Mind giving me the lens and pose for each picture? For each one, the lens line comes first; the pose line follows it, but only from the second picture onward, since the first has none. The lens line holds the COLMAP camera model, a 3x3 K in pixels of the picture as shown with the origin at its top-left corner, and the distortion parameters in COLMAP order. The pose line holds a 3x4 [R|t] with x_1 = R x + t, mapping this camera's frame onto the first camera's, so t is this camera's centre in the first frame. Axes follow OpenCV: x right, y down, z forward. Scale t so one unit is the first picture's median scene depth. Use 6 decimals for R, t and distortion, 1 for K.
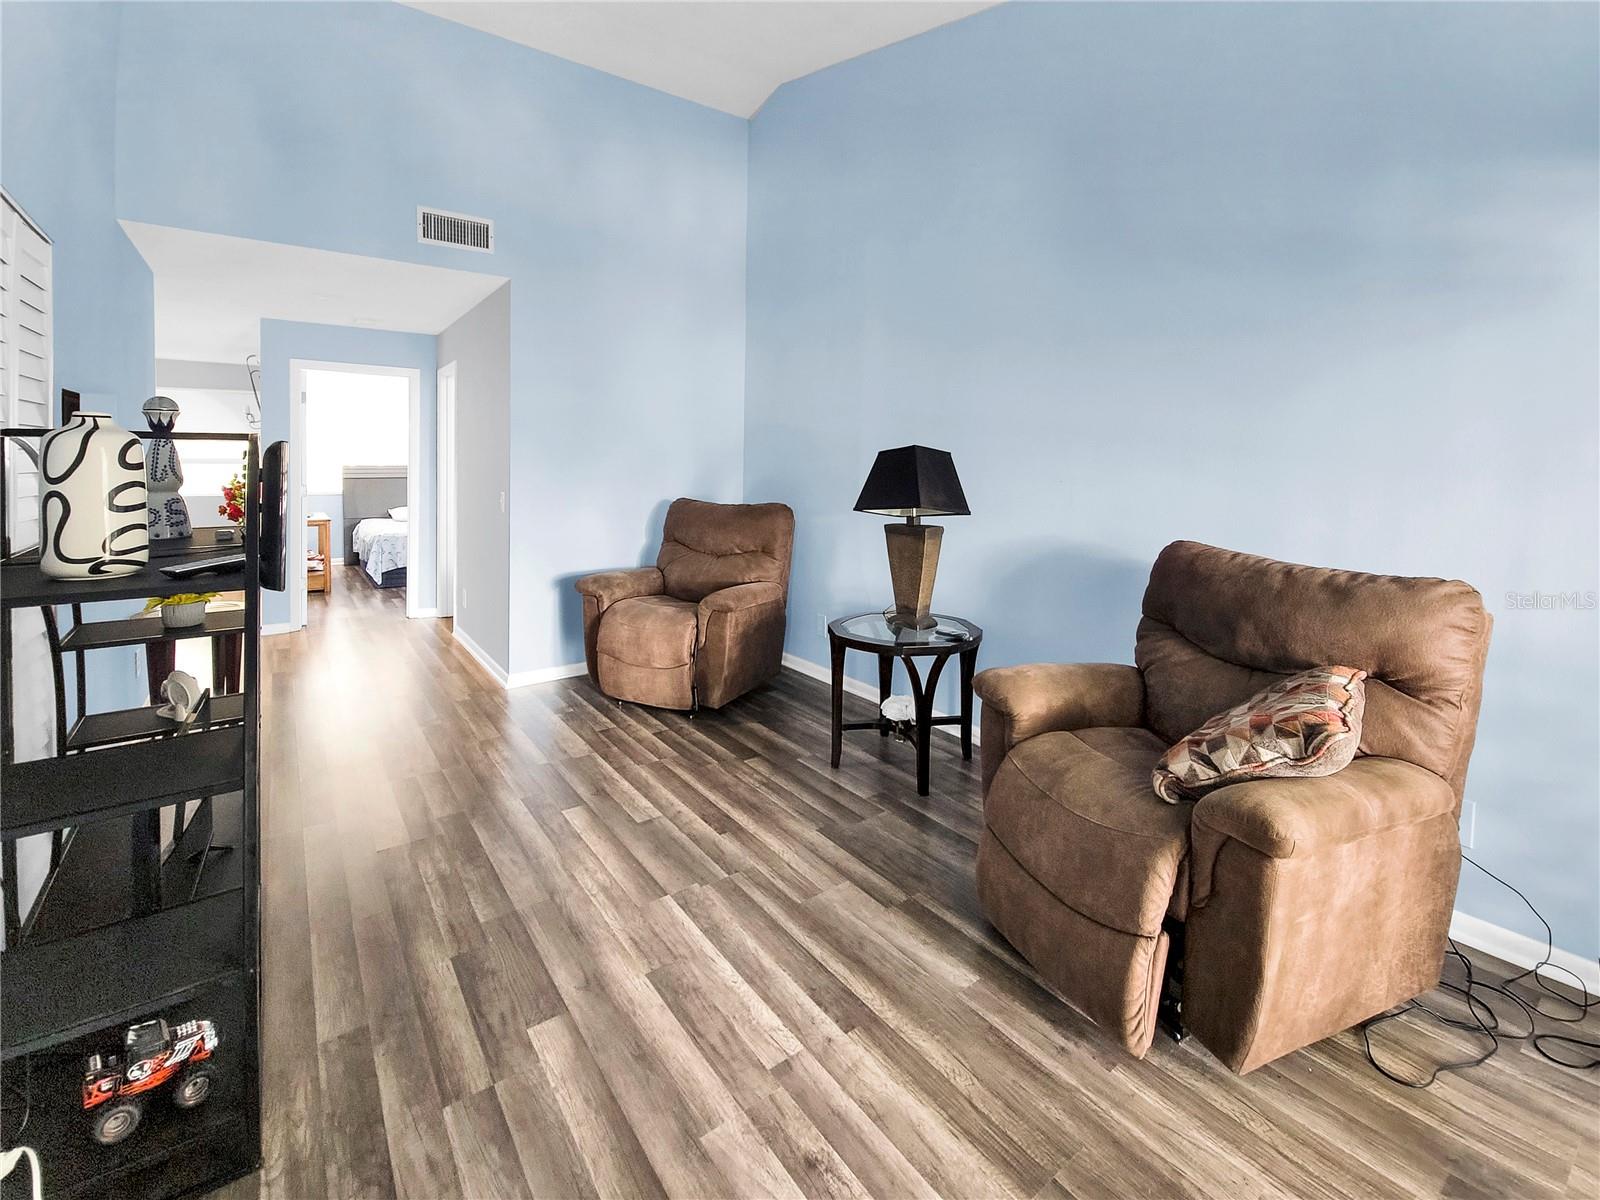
lens RADIAL K [[720.8, 0, 806.1], [0, 720.8, 487.3], [0, 0, 1]] dist [0.001852, -0.000344]
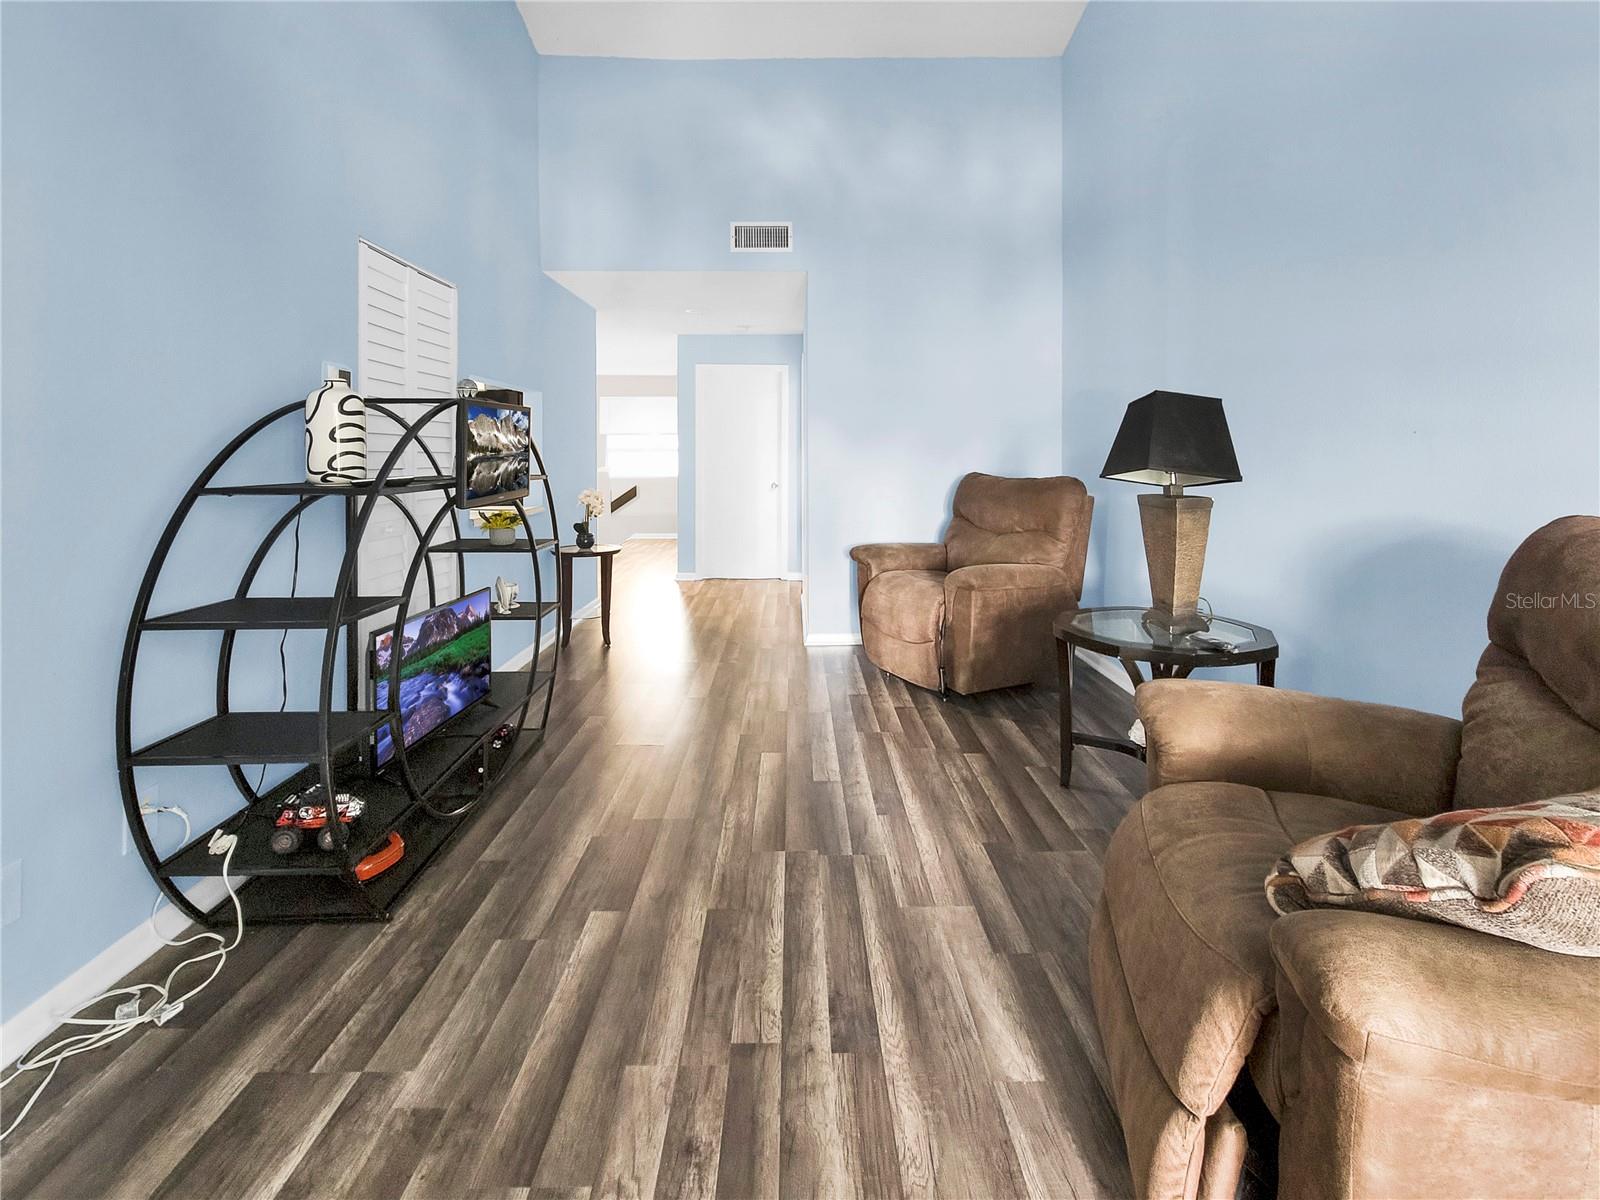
lens RADIAL K [[721.2, 0, 798.2], [0, 721.2, 459.2], [0, 0, 1]] dist [0.002060, -0.000010]
pose [[0.803382, -0.010180, -0.595377, 0.451050], [-0.010536, 0.999454, -0.031307, 0.065681], [0.595371, 0.031425, 0.802836, 0.219601]]
